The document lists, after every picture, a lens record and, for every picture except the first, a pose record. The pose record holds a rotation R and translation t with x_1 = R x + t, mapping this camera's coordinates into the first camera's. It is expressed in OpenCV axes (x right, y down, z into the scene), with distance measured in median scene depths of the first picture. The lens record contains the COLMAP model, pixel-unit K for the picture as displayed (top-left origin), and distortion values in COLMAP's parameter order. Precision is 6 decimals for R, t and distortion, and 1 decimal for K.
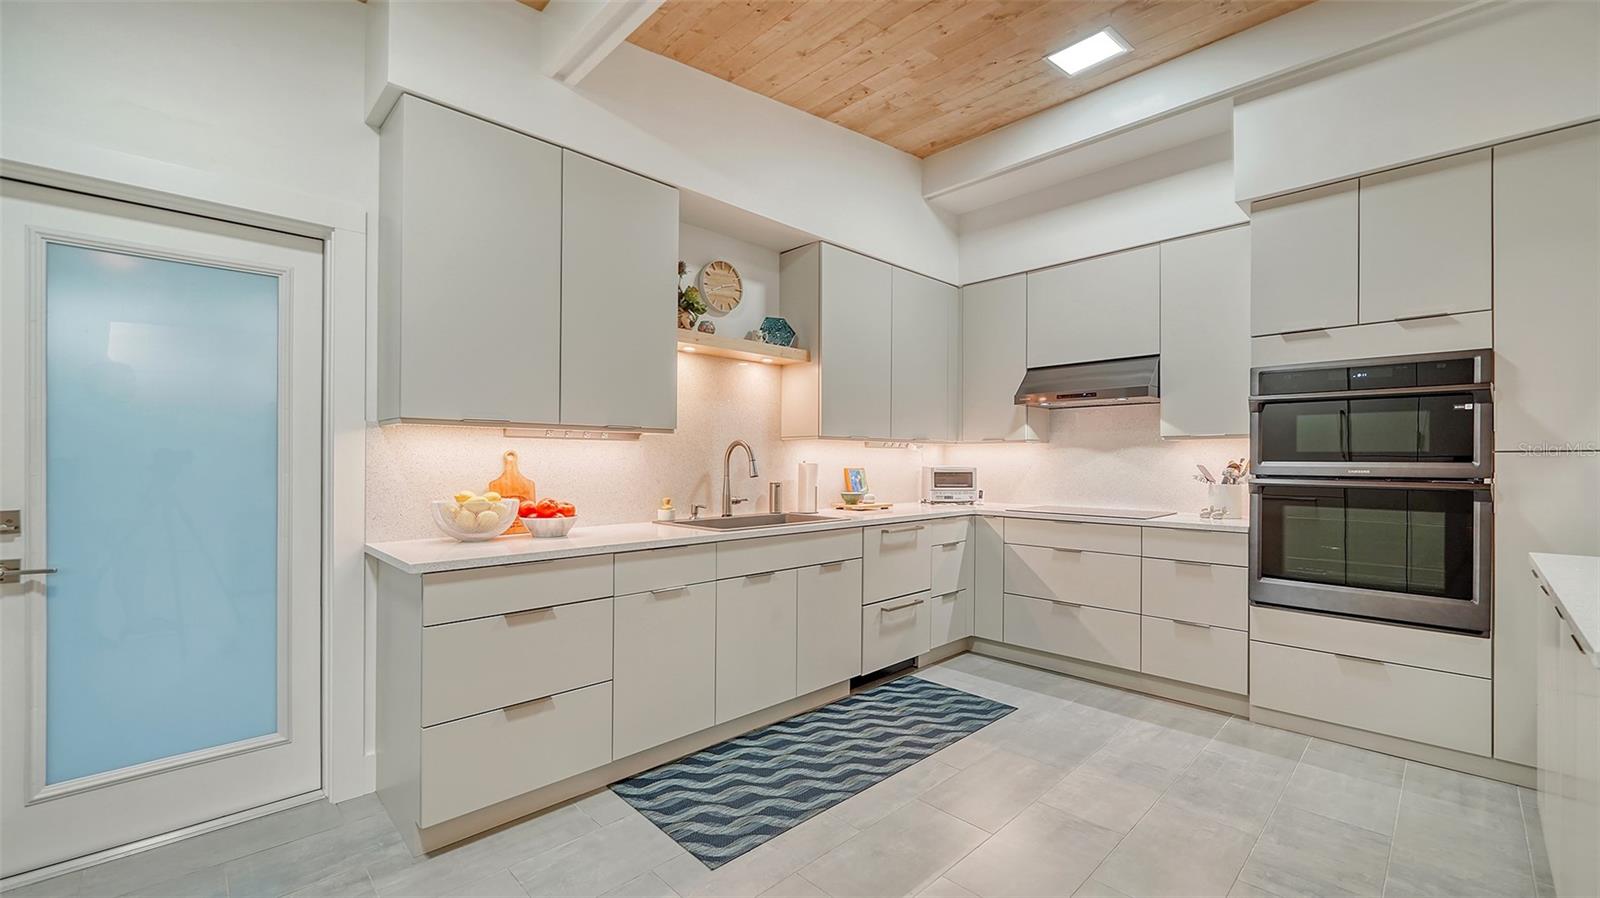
lens RADIAL K [[640.0, 0, 798.5], [0, 640.0, 460.0], [0, 0, 1]] dist [-0.013054, -0.000088]
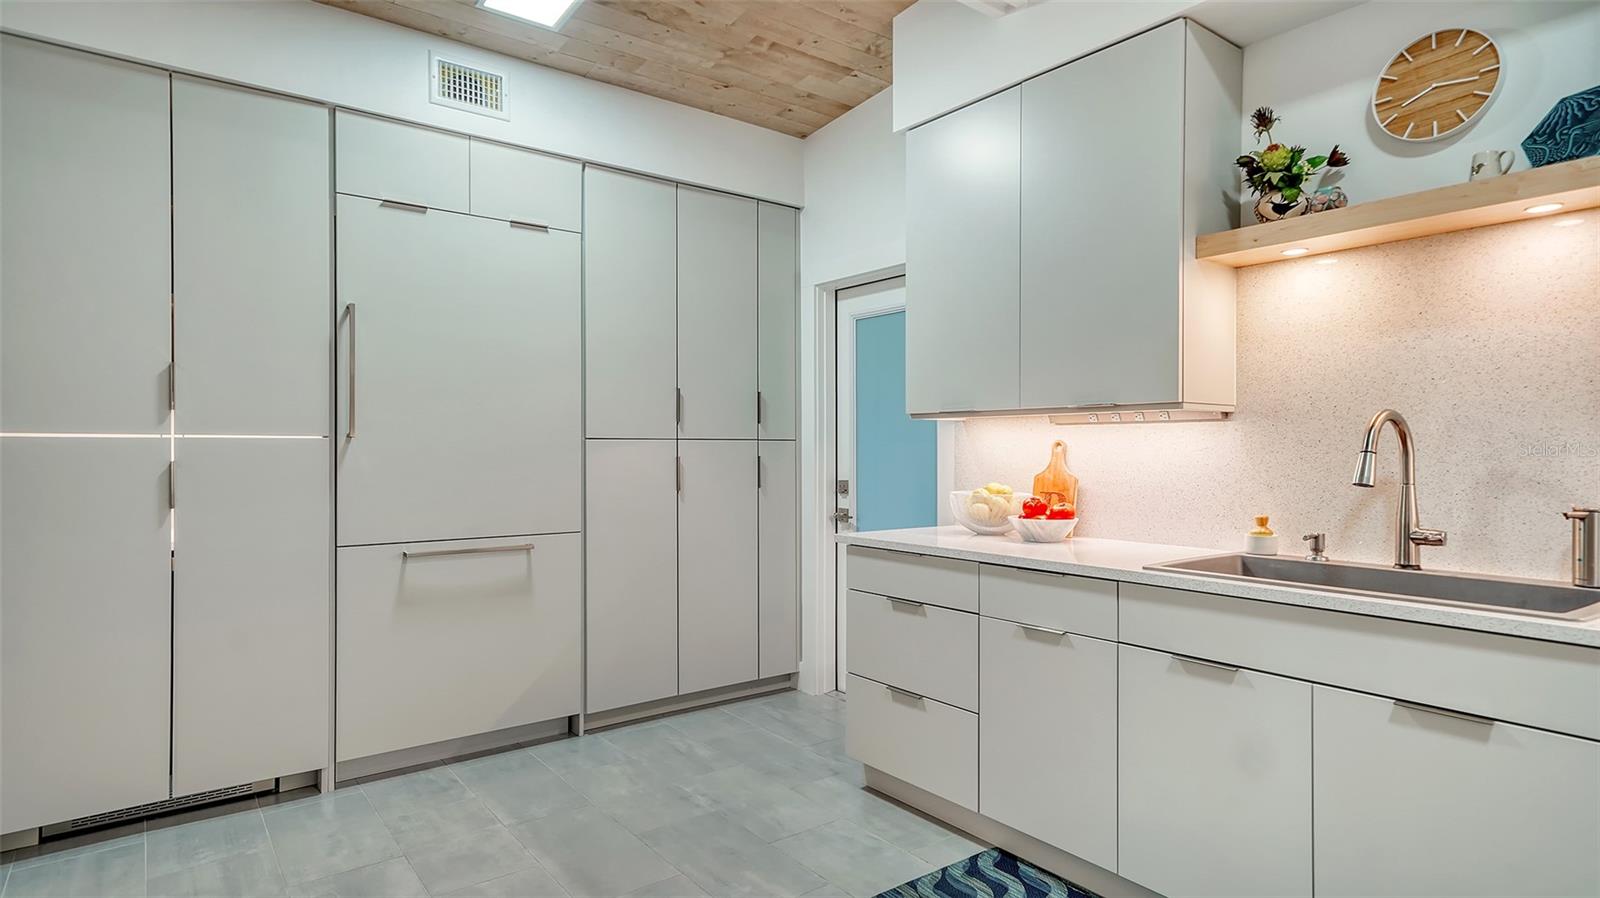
lens RADIAL K [[858.4, 0, 800.0], [0, 858.4, 449.0], [0, 0, 1]] dist [0.021586, -0.000559]
pose [[-0.118494, -0.001596, -0.992954, 0.778706], [-0.000625, 0.999999, -0.001533, -0.000839], [0.992955, 0.000439, -0.118495, 0.819039]]
